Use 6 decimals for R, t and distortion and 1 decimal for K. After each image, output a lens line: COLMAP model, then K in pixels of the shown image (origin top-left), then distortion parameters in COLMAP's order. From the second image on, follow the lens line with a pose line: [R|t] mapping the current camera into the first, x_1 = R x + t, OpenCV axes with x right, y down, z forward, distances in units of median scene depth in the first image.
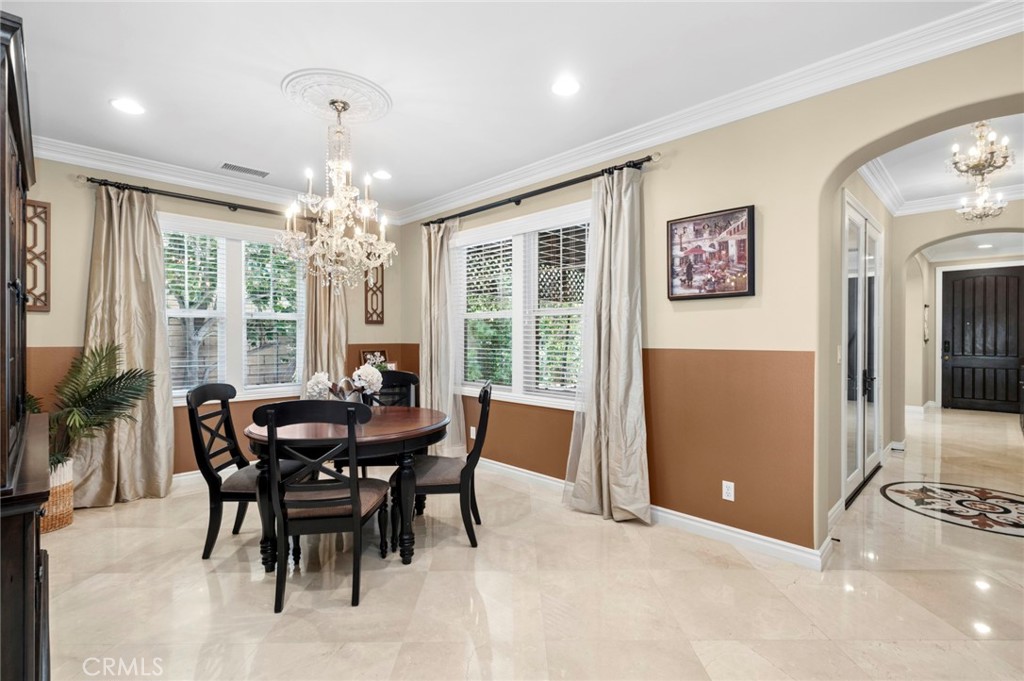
lens RADIAL K [[470.6, 0, 512.0], [0, 470.6, 340.5], [0, 0, 1]] dist [-0.001011, -0.000403]
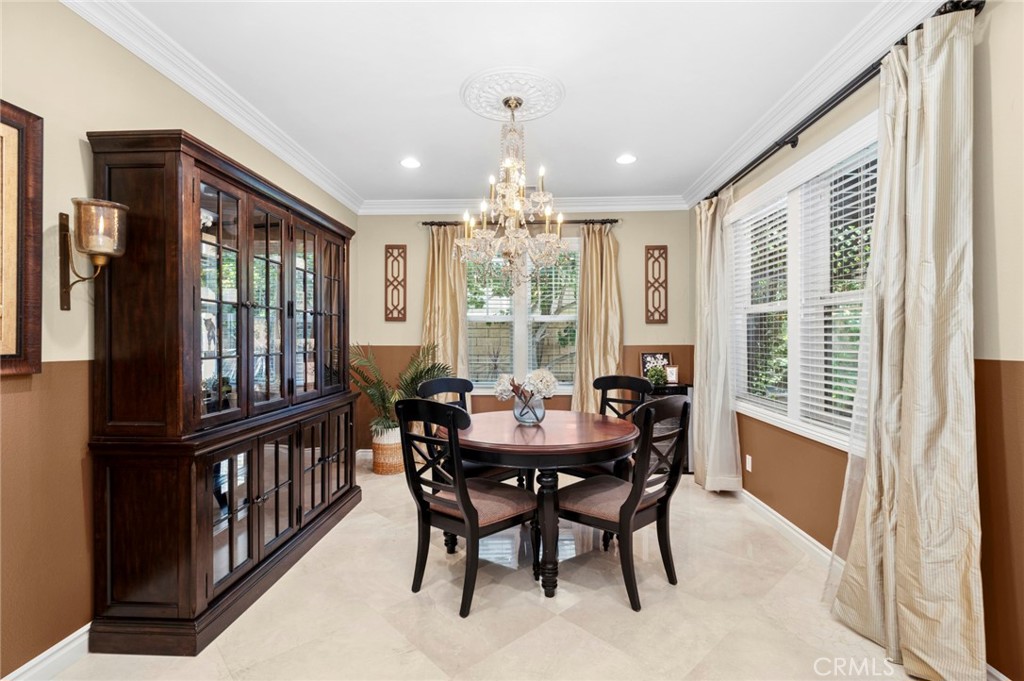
lens RADIAL K [[470.6, 0, 512.0], [0, 470.6, 340.5], [0, 0, 1]] dist [-0.001011, -0.000403]
pose [[0.678150, 0.000298, -0.734924, 0.279047], [-0.000505, 1.000000, -0.000060, -0.002657], [0.734924, 0.000412, 0.678150, 0.262214]]
